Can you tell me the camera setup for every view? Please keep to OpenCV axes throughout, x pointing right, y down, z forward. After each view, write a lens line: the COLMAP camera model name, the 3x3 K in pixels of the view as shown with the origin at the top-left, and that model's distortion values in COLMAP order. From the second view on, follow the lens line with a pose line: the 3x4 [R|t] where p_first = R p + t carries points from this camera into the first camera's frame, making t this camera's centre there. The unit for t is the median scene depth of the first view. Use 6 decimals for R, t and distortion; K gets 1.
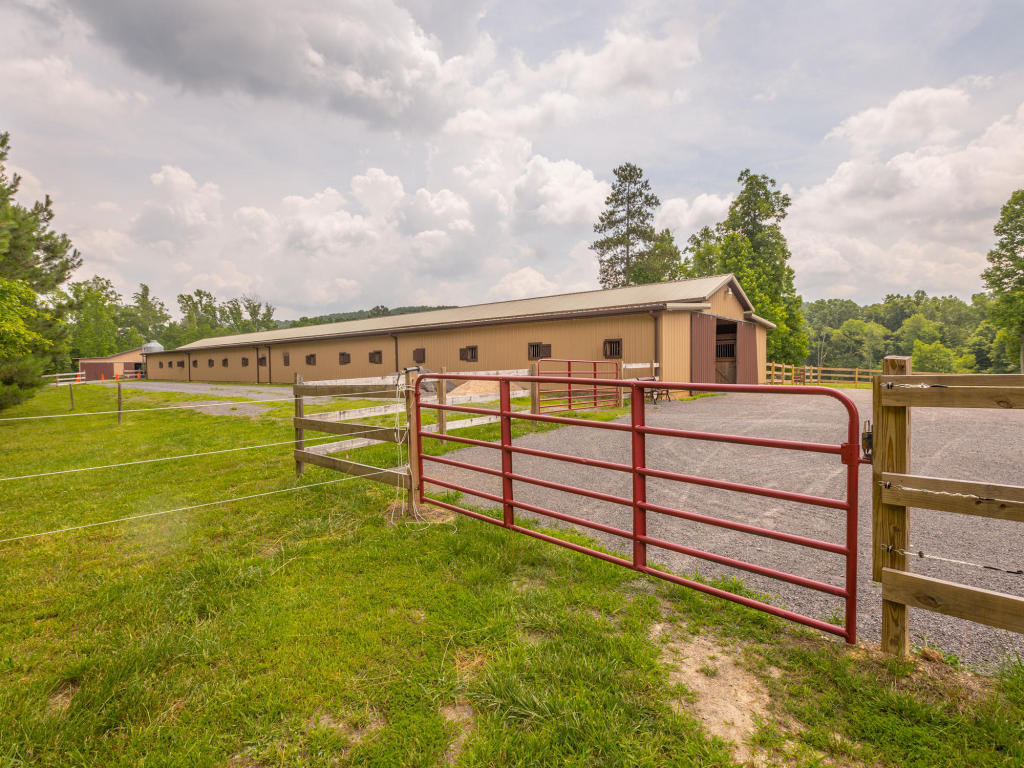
lens RADIAL K [[508.2, 0, 511.6], [0, 508.2, 382.4], [0, 0, 1]] dist [0.001309, -0.000709]
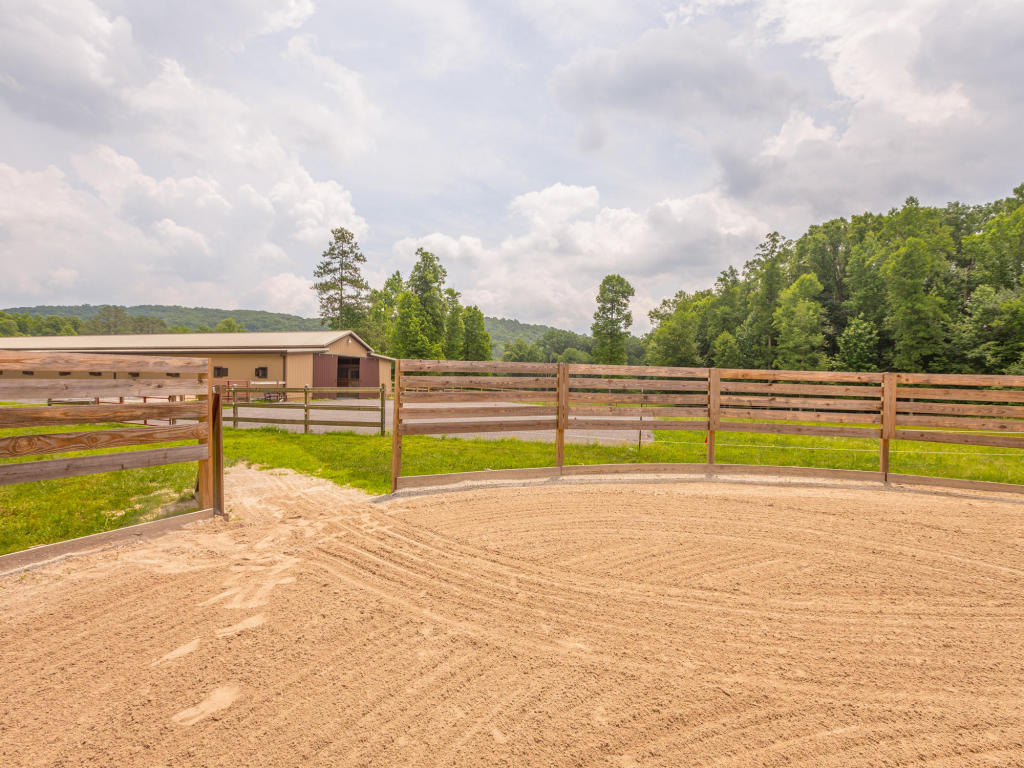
lens RADIAL K [[508.2, 0, 511.6], [0, 508.2, 382.4], [0, 0, 1]] dist [0.001309, -0.000709]
pose [[0.916008, 0.021463, 0.400586, 0.112603], [-0.010643, 0.999516, -0.029216, 0.003650], [-0.401019, 0.022498, 0.915793, -0.372110]]
